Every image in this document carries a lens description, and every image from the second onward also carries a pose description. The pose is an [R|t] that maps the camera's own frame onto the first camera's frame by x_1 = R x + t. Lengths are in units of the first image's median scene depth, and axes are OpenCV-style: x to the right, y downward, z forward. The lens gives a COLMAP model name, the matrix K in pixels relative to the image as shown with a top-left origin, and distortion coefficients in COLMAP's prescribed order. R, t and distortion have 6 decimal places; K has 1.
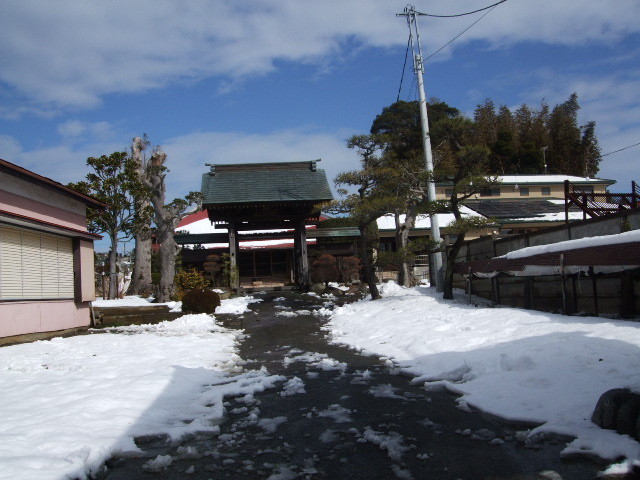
lens RADIAL K [[671.7, 0, 320.0], [0, 671.7, 240.0], [0, 0, 1]] dist [-0.152342, 0.228830]
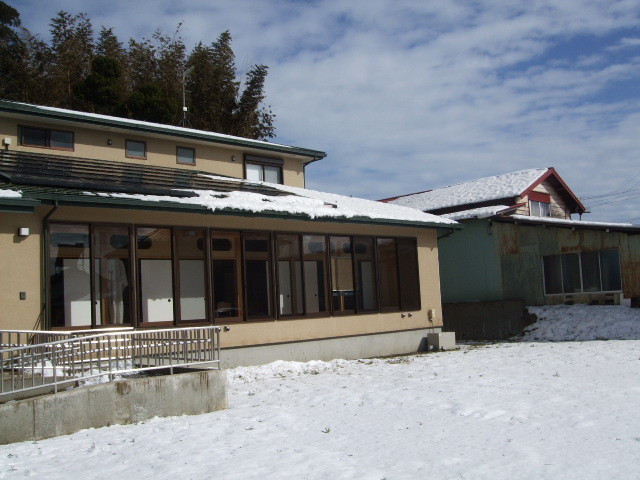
lens RADIAL K [[671.7, 0, 320.0], [0, 671.7, 240.0], [0, 0, 1]] dist [-0.152342, 0.228830]
pose [[0.841647, 0.044926, 0.538157, 0.150701], [-0.013301, 0.997956, -0.062509, 0.005026], [-0.539865, 0.045453, 0.840524, 0.486656]]
